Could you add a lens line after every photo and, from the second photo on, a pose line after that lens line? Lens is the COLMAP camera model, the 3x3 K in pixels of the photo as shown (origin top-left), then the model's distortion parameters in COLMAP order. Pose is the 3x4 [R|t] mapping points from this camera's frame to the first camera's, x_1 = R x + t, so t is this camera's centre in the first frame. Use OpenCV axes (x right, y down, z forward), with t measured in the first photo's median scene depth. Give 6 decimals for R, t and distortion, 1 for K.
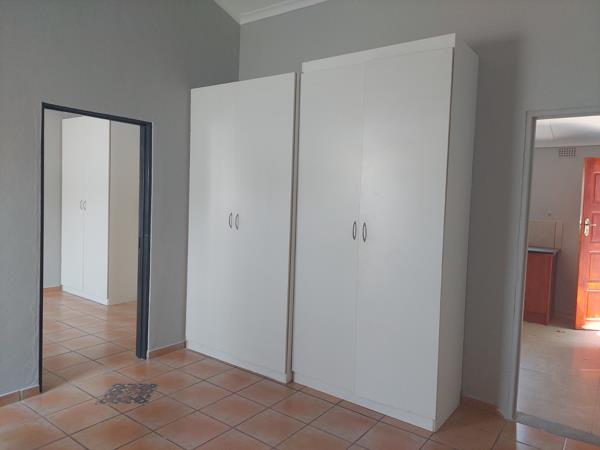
lens RADIAL K [[442.4, 0, 307.9], [0, 442.4, 223.9], [0, 0, 1]] dist [0.114941, -0.142492]
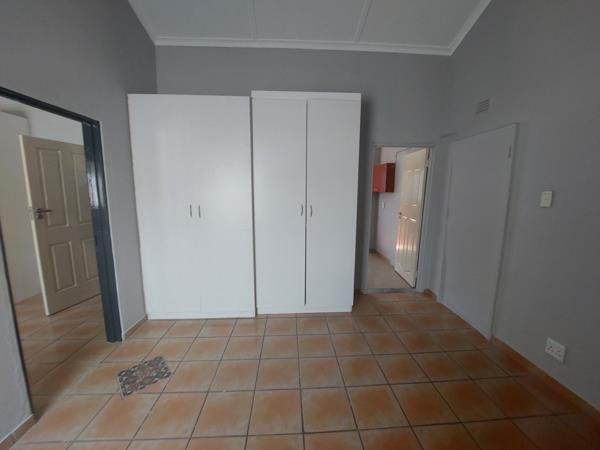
lens RADIAL K [[243.5, 0, 299.0], [0, 243.5, 228.1], [0, 0, 1]] dist [0.001314, -0.005999]
pose [[0.772982, -0.133708, 0.620178, -0.372897], [0.066991, 0.989276, 0.129787, -0.028562], [-0.630881, -0.058777, 0.773650, 0.281036]]
